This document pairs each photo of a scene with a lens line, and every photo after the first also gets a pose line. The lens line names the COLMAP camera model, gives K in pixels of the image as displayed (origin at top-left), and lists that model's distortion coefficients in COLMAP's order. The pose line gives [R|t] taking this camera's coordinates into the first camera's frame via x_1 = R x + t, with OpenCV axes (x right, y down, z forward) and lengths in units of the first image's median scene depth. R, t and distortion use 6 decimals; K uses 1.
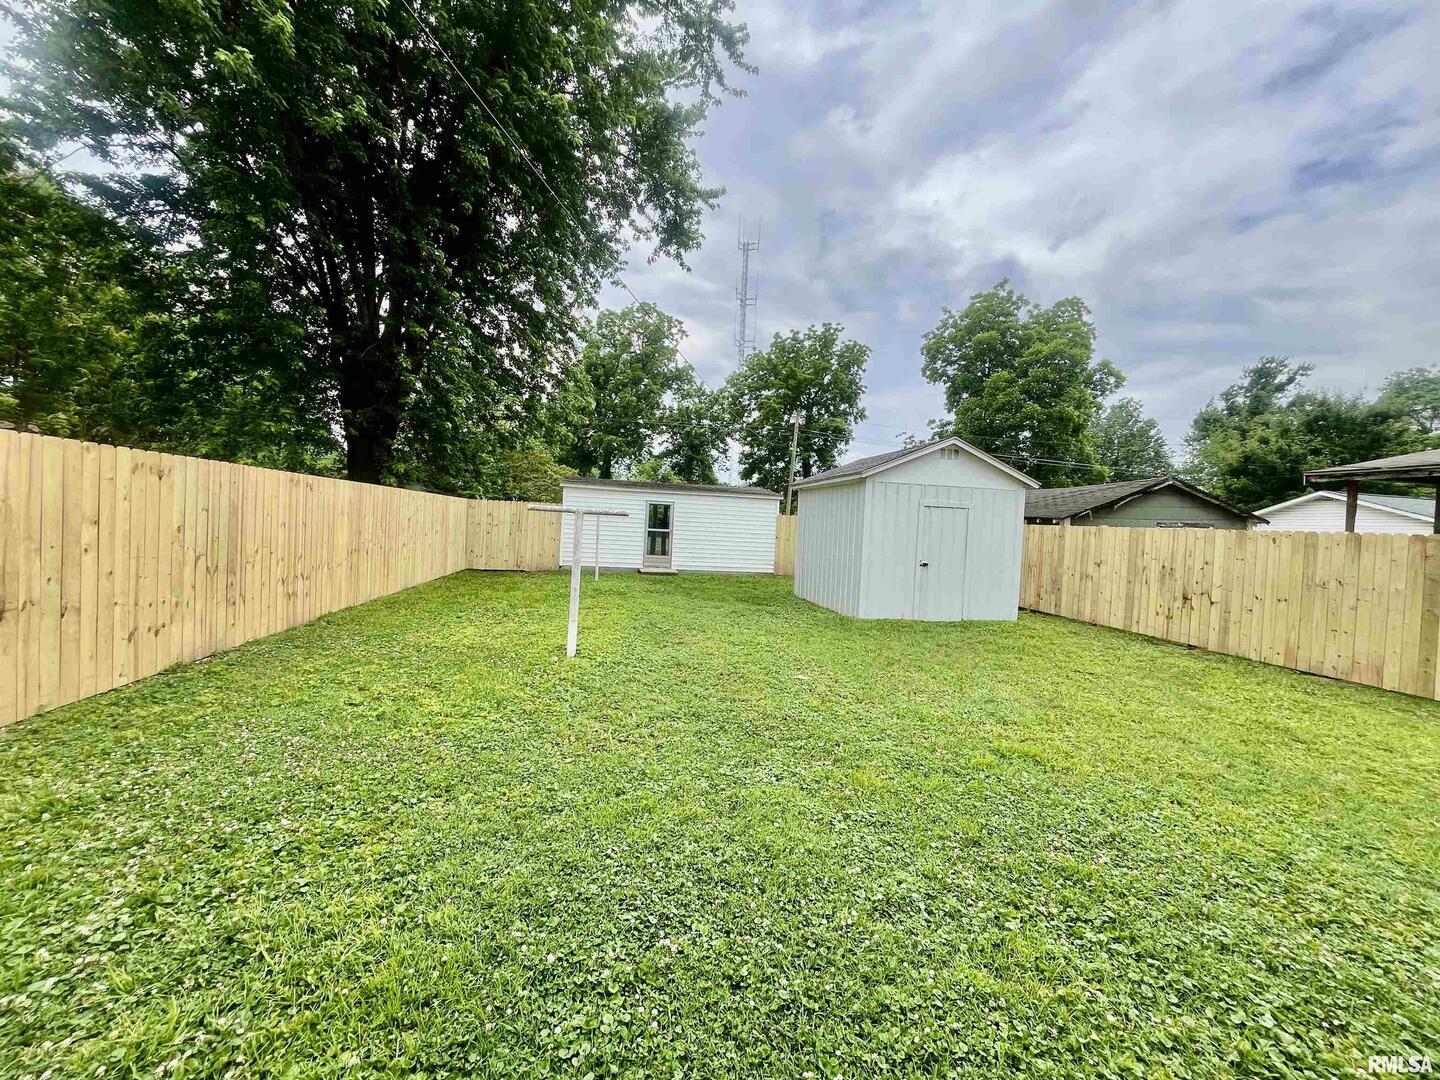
lens RADIAL K [[574.8, 0, 716.1], [0, 574.8, 539.4], [0, 0, 1]] dist [-0.006342, -0.000316]
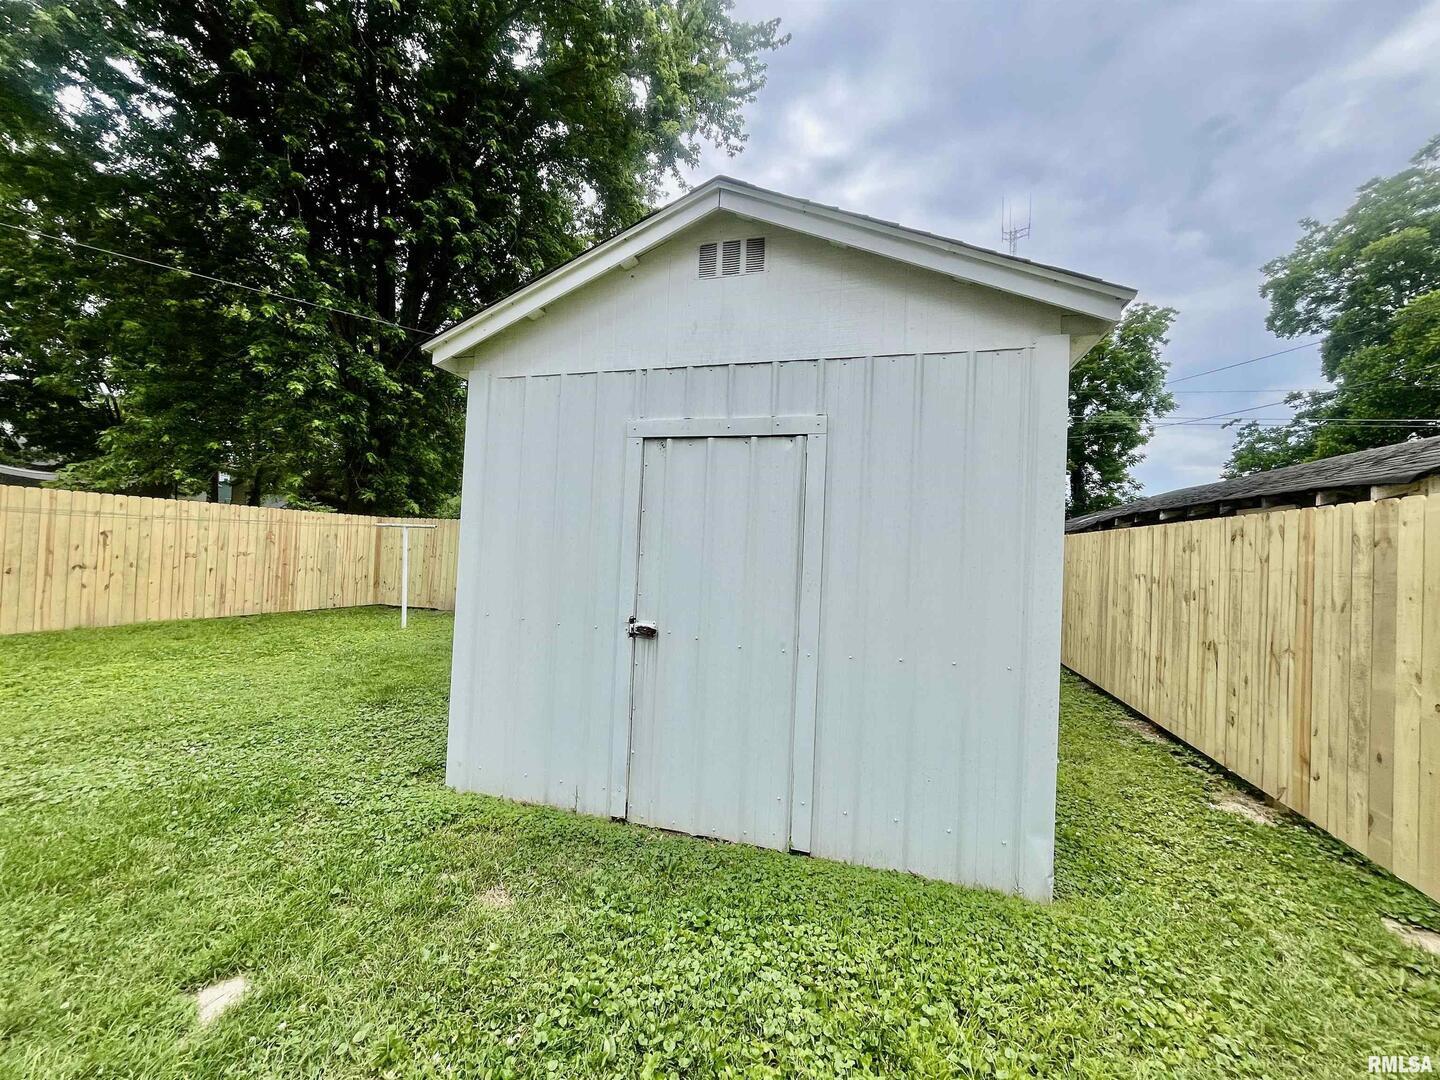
lens RADIAL K [[574.8, 0, 722.6], [0, 574.8, 538.2], [0, 0, 1]] dist [-0.006342, -0.000316]
pose [[0.882521, -0.025496, -0.469582, 0.112807], [-0.009271, 0.997392, -0.071578, 0.003296], [0.470182, 0.067522, 0.879983, 0.157083]]
